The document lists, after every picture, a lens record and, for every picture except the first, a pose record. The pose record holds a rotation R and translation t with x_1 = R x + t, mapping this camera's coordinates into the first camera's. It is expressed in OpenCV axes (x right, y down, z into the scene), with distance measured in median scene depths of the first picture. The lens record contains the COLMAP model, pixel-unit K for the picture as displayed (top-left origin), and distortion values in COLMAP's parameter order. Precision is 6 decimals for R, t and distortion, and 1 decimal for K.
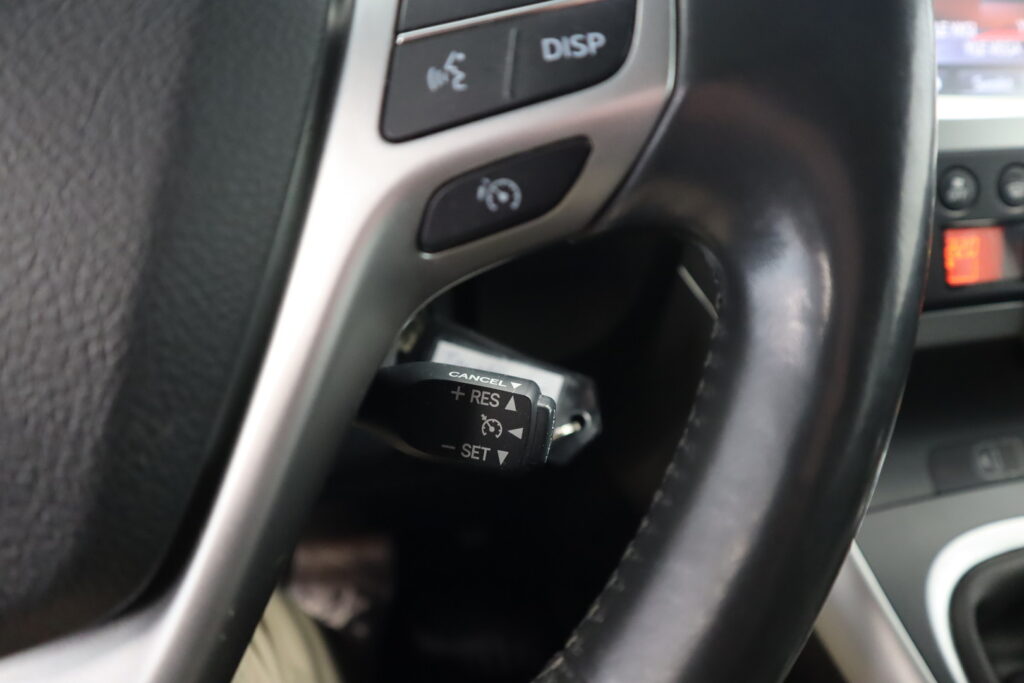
lens RADIAL K [[716.9, 0, 512.0], [0, 716.9, 341.5], [0, 0, 1]] dist [-0.124968, 0.086622]
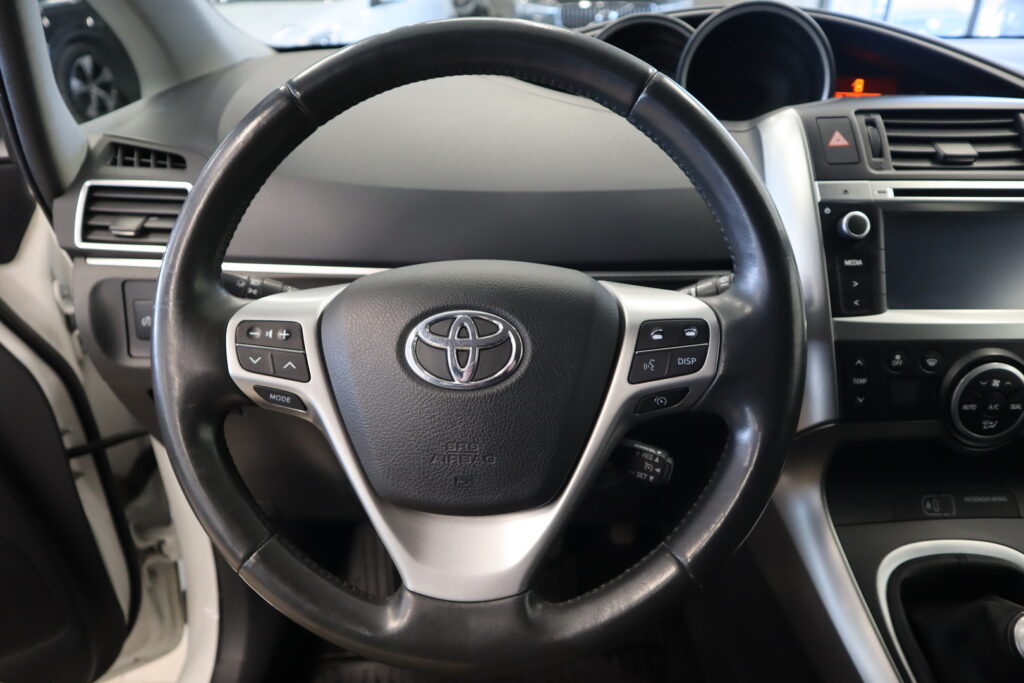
lens RADIAL K [[716.9, 0, 512.0], [0, 716.9, 341.5], [0, 0, 1]] dist [-0.124968, 0.086622]
pose [[0.972189, 0.104349, -0.209667, -0.022254], [-0.111581, 0.993491, -0.022930, -0.308442], [0.205910, 0.045688, 0.977504, -2.332659]]
